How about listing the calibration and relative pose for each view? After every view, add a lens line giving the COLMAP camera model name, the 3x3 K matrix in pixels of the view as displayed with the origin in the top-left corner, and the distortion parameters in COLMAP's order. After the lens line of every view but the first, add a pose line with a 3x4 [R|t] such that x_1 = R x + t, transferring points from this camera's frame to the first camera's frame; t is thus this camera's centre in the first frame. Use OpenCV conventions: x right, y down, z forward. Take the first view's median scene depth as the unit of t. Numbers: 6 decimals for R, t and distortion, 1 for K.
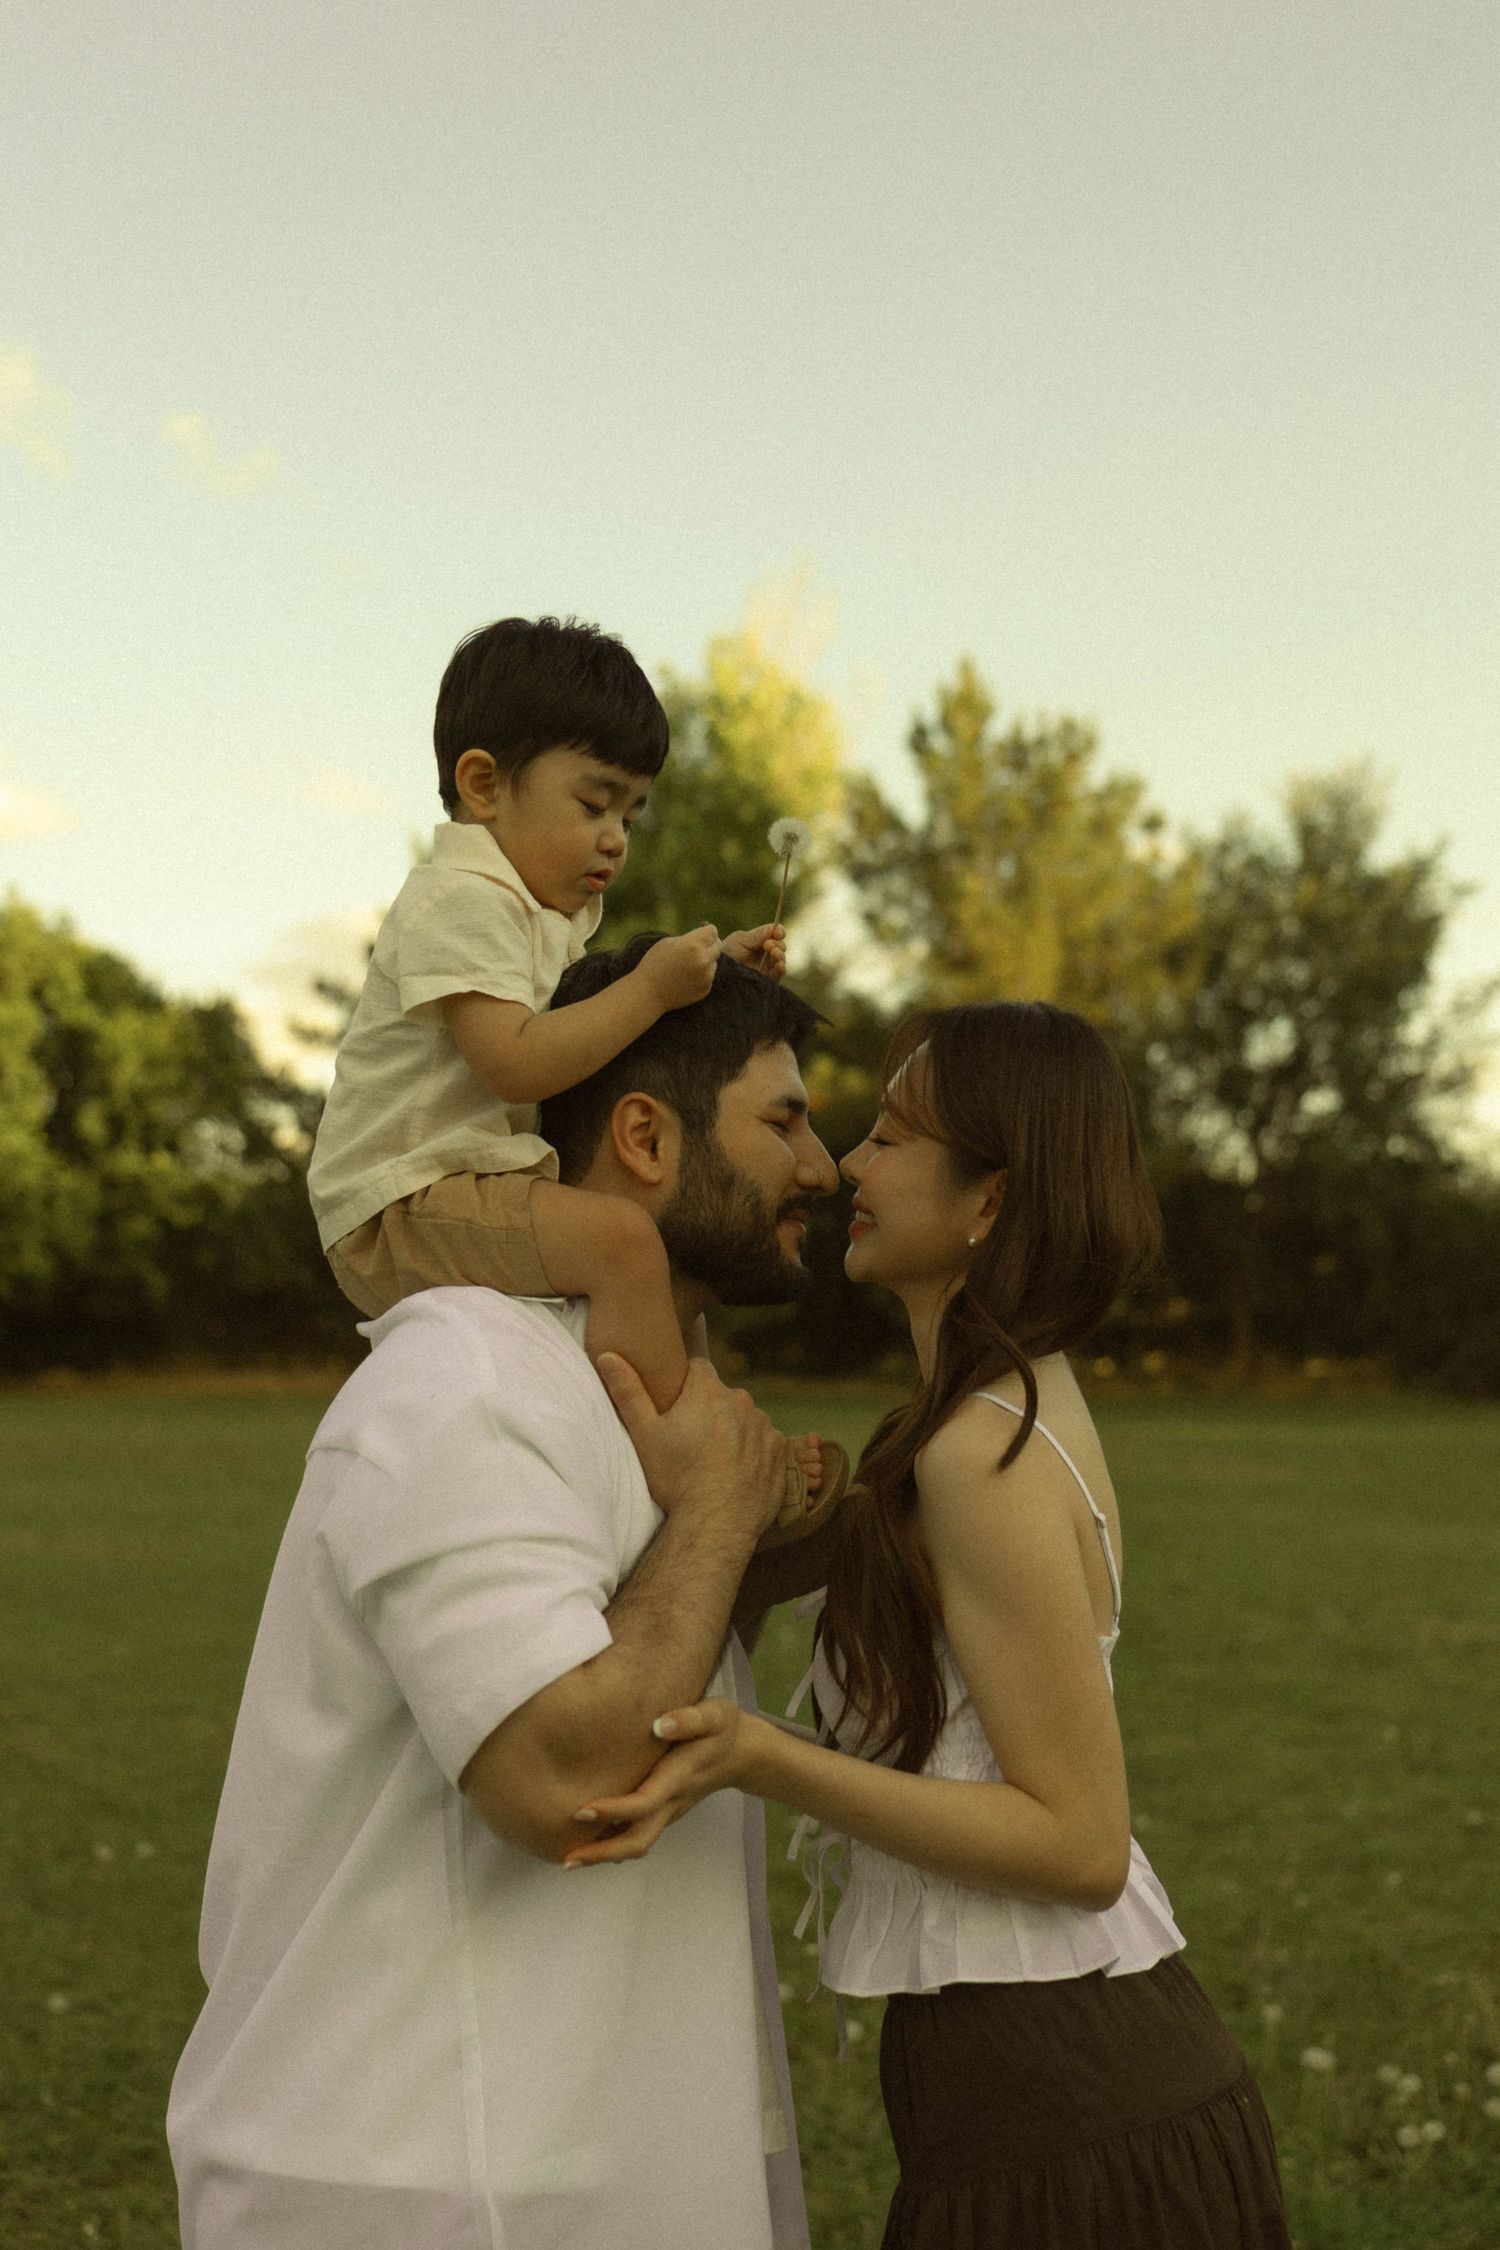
lens RADIAL K [[2858.8, 0, 750.0], [0, 2858.8, 1125.0], [0, 0, 1]] dist [0.218020, -1.039109]
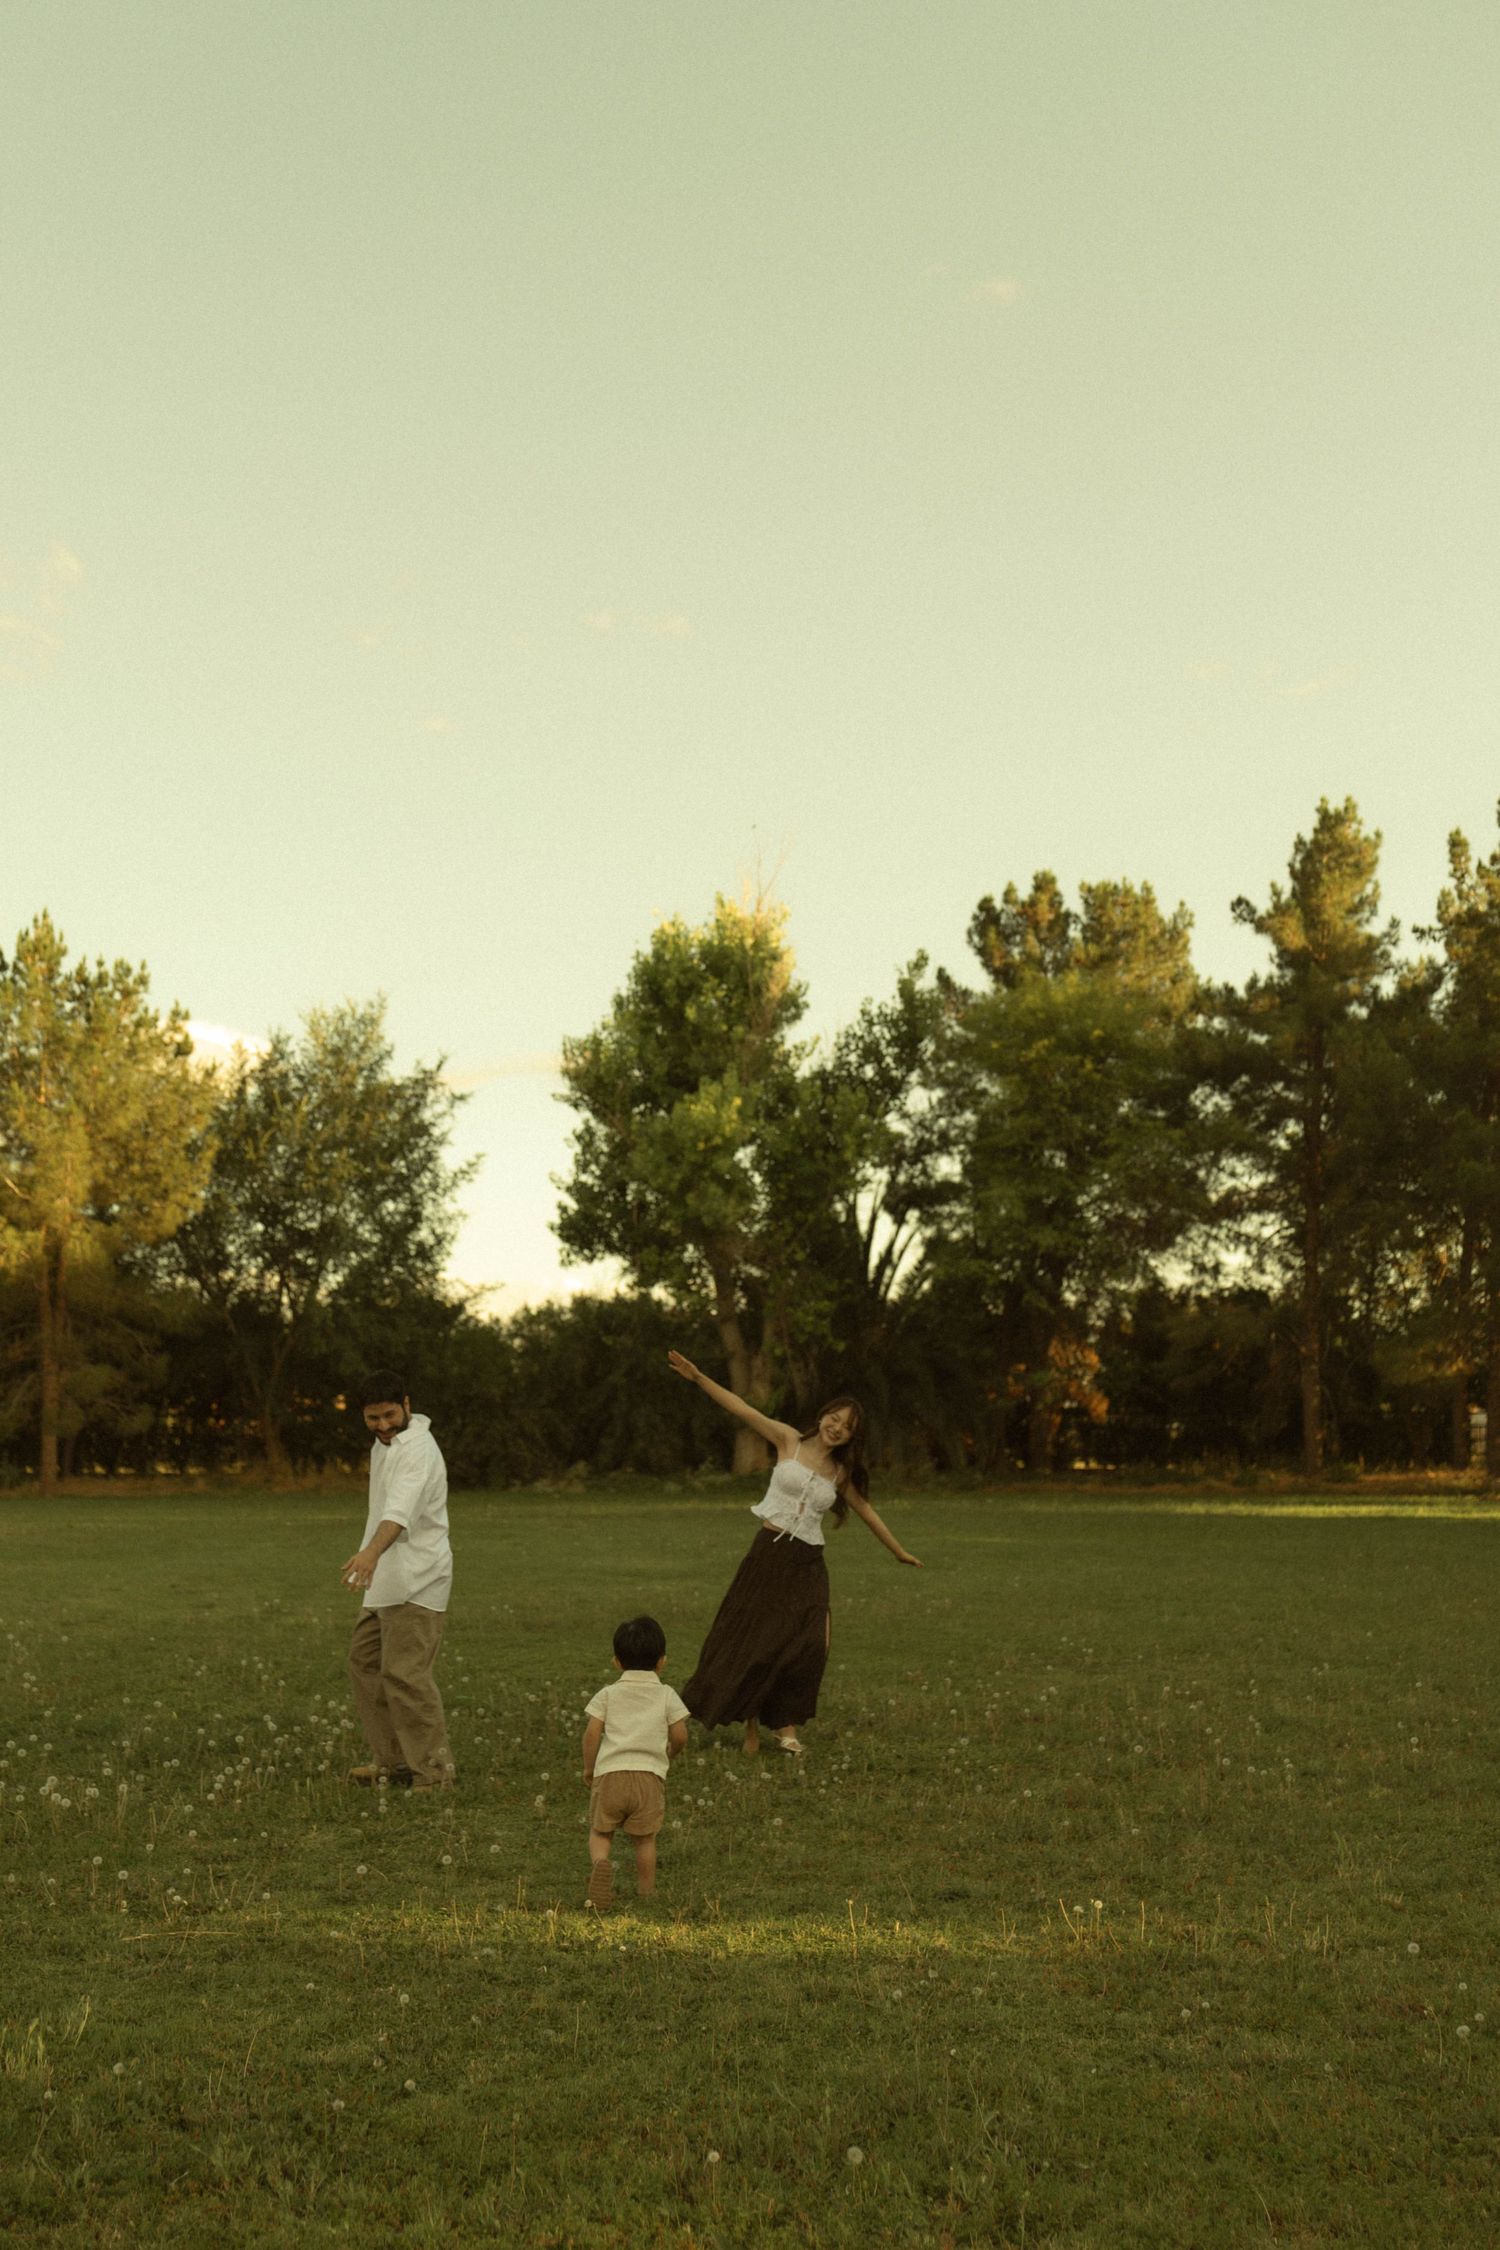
lens RADIAL K [[2547.9, 0, 750.0], [0, 2547.9, 1125.0], [0, 0, 1]] dist [0.055332, -0.223599]
pose [[0.974500, 0.023121, 0.223191, 0.126975], [-0.012120, 0.998649, -0.050535, -0.014400], [-0.224058, 0.046541, 0.973464, -0.160992]]
